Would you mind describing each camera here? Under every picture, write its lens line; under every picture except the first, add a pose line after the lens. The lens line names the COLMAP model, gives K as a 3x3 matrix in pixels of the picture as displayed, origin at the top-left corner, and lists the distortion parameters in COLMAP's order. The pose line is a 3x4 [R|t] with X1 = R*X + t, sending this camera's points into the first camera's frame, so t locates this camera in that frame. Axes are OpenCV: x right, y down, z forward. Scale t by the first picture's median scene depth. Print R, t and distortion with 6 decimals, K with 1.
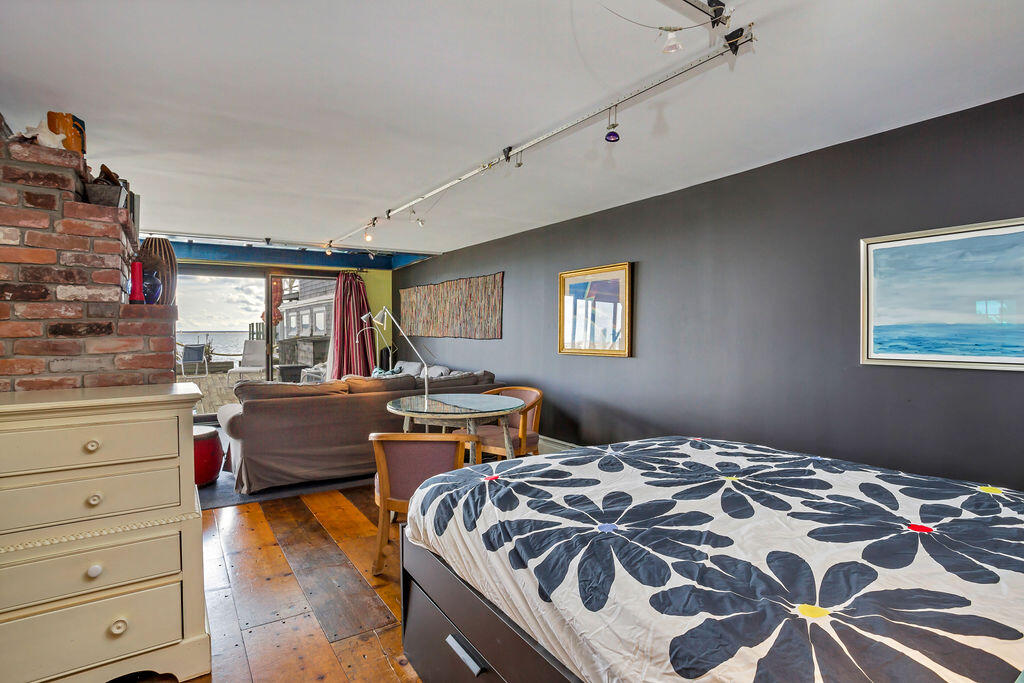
lens RADIAL K [[509.4, 0, 513.4], [0, 509.4, 331.3], [0, 0, 1]] dist [-0.079180, 0.039768]
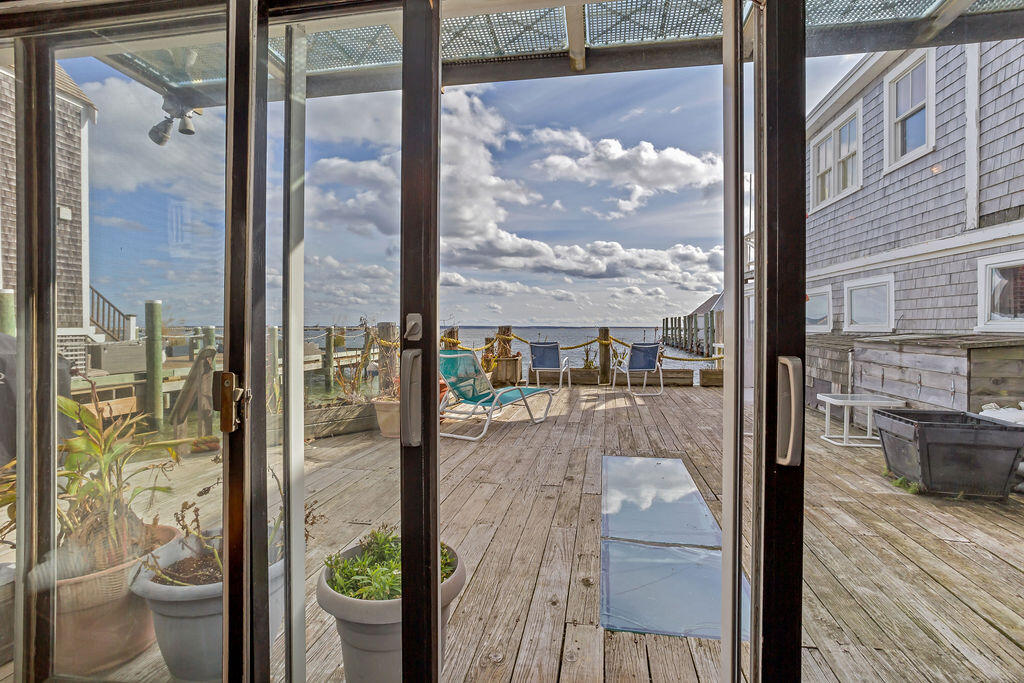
lens RADIAL K [[509.4, 0, 513.4], [0, 509.4, 331.3], [0, 0, 1]] dist [-0.079180, 0.039768]
pose [[0.724889, 0.007798, -0.688822, -0.808786], [-0.000873, 0.999946, 0.010401, 0.008117], [0.688865, -0.006938, 0.724856, 1.026745]]
